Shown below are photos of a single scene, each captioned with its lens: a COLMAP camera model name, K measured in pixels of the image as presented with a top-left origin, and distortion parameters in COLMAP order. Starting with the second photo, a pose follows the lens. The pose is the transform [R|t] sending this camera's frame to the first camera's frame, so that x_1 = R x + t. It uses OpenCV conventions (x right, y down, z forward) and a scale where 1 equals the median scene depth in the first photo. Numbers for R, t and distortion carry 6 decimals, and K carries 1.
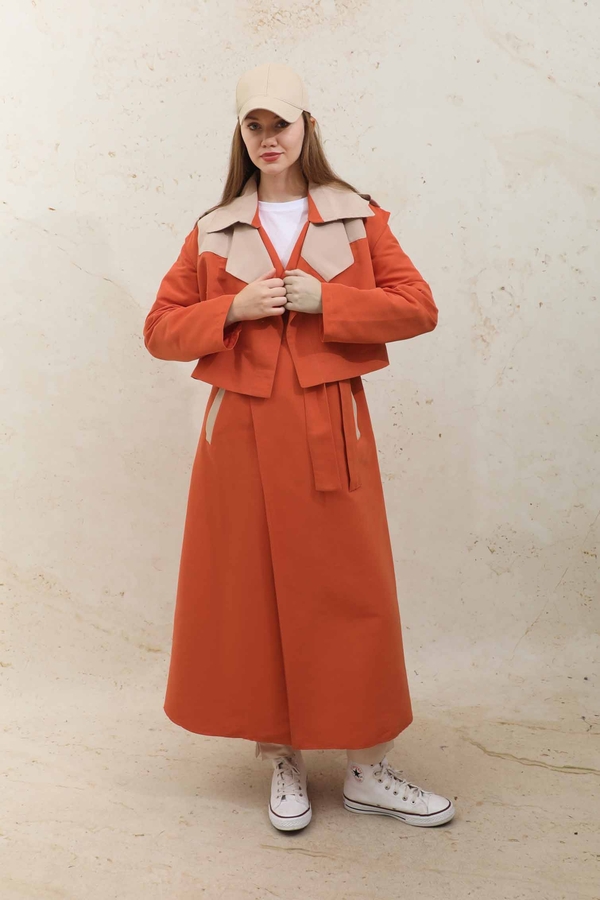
lens RADIAL K [[1110.3, 0, 304.1], [0, 1110.3, 332.6], [0, 0, 1]] dist [0.060807, 0.020614]
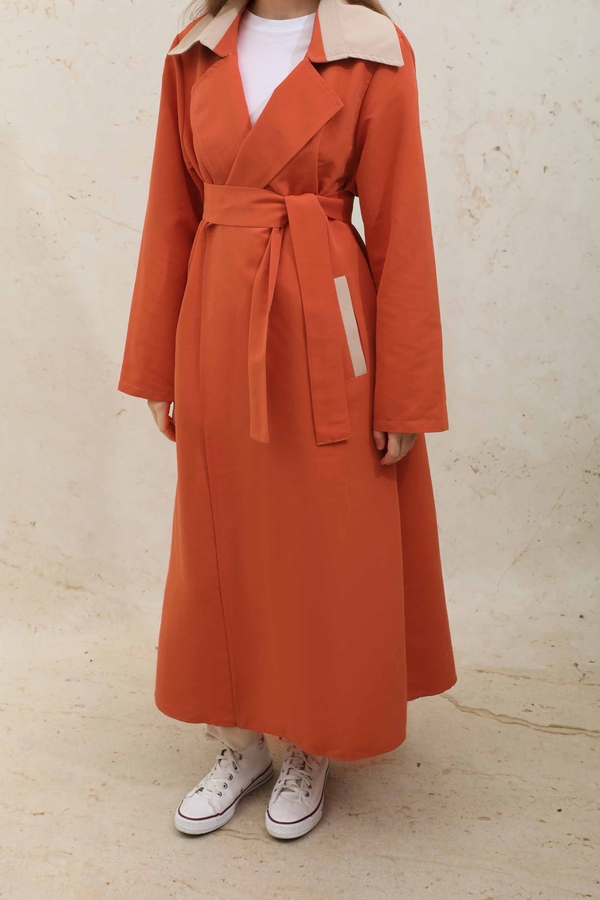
lens RADIAL K [[1142.8, 0, 305.5], [0, 1142.8, 418.2], [0, 0, 1]] dist [0.163512, -0.007441]
pose [[0.999968, -0.003613, -0.007168, 0.049180], [0.004829, 0.984073, 0.177701, 0.002197], [0.006411, -0.177730, 0.984058, 0.161106]]
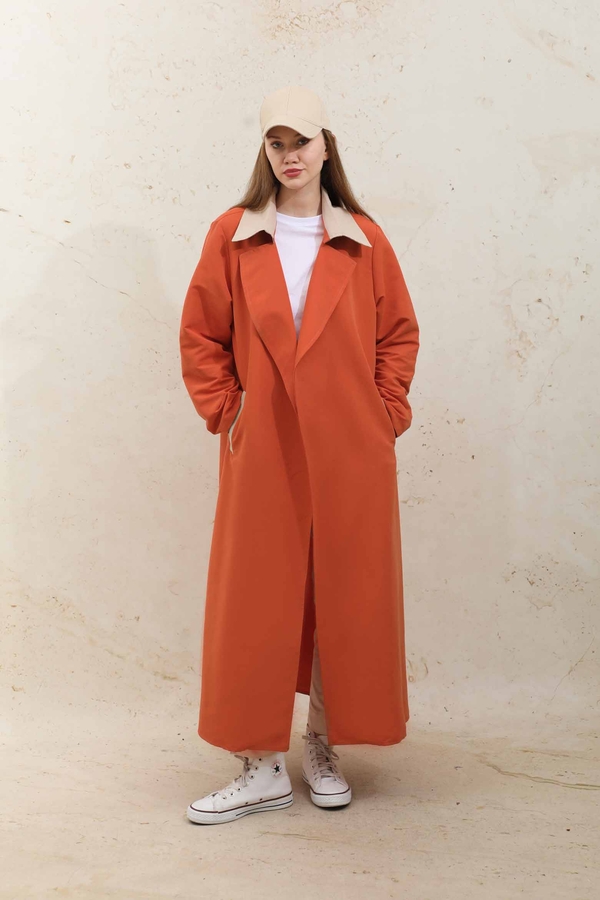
lens RADIAL K [[1842.6, 0, 314.6], [0, 1842.6, 347.7], [0, 0, 1]] dist [0.346423, -0.171761]
pose [[0.995151, -0.004087, -0.098274, 0.150213], [0.000683, 0.999399, -0.034644, 0.056800], [0.098357, 0.034409, 0.994556, -0.600174]]
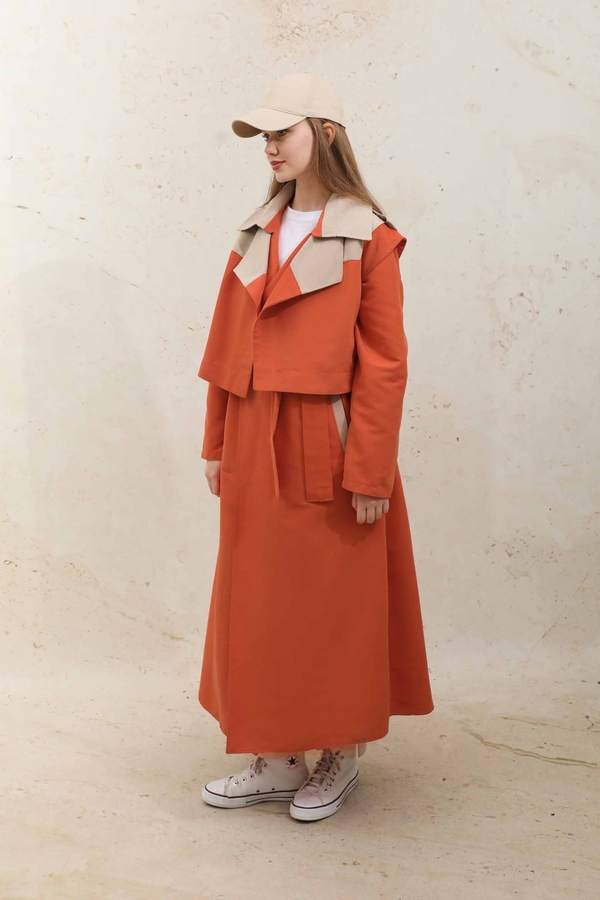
lens RADIAL K [[1249.9, 0, 297.6], [0, 1249.9, 358.5], [0, 0, 1]] dist [0.107989, 0.054926]
pose [[0.993210, 0.008214, -0.116044, 0.114687], [-0.007580, 0.999954, 0.005905, 0.013724], [0.116087, -0.004985, 0.993226, -0.161307]]
